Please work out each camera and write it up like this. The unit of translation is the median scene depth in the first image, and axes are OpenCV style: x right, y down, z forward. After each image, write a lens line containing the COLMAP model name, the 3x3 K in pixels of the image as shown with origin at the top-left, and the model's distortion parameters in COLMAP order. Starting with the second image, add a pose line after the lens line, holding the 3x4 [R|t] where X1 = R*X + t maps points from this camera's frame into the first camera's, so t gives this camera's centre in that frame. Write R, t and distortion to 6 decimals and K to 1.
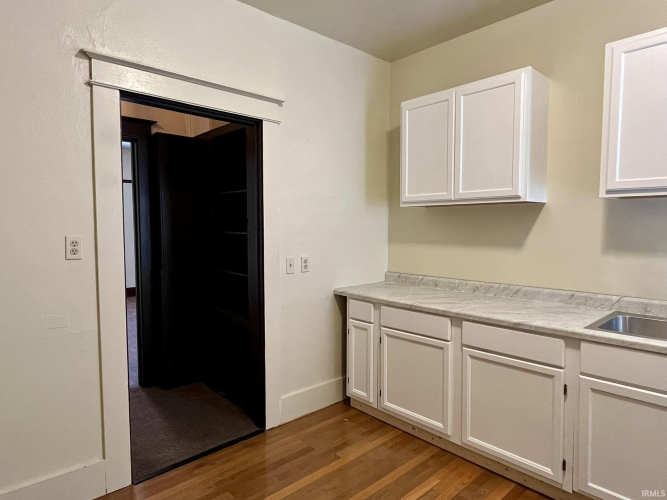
lens RADIAL K [[404.0, 0, 337.3], [0, 404.0, 254.0], [0, 0, 1]] dist [-0.007115, 0.004324]
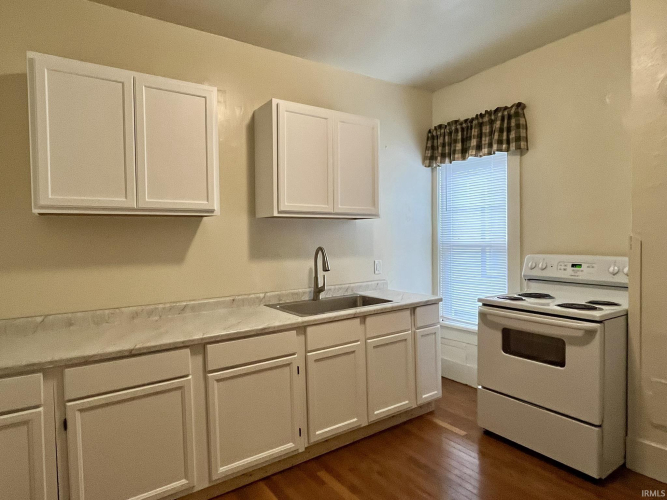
lens RADIAL K [[404.0, 0, 332.5], [0, 404.0, 249.5], [0, 0, 1]] dist [-0.007115, 0.004324]
pose [[0.135954, -0.029986, 0.990261, -0.487606], [0.086605, 0.996075, 0.018271, -0.034911], [-0.986922, 0.083277, 0.138018, 0.533083]]
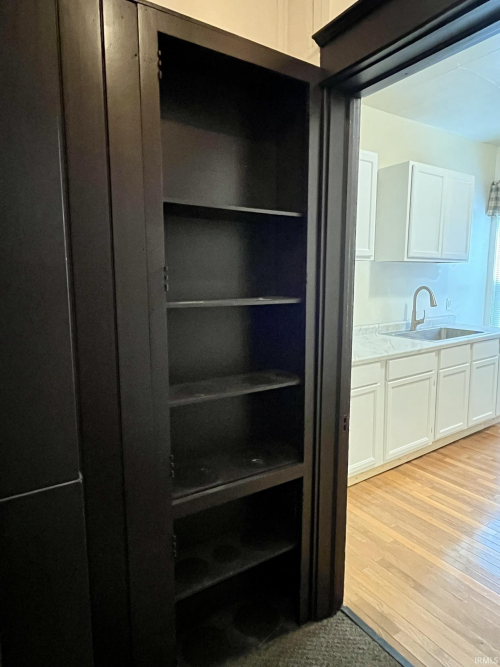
lens RADIAL K [[404.0, 0, 252.1], [0, 404.0, 333.1], [0, 0, 1]] dist [-0.007115, 0.004324]
pose [[0.159261, -0.138381, 0.977490, -0.827206], [0.074708, 0.988978, 0.127836, -0.088596], [-0.984406, 0.052667, 0.167843, 1.094986]]
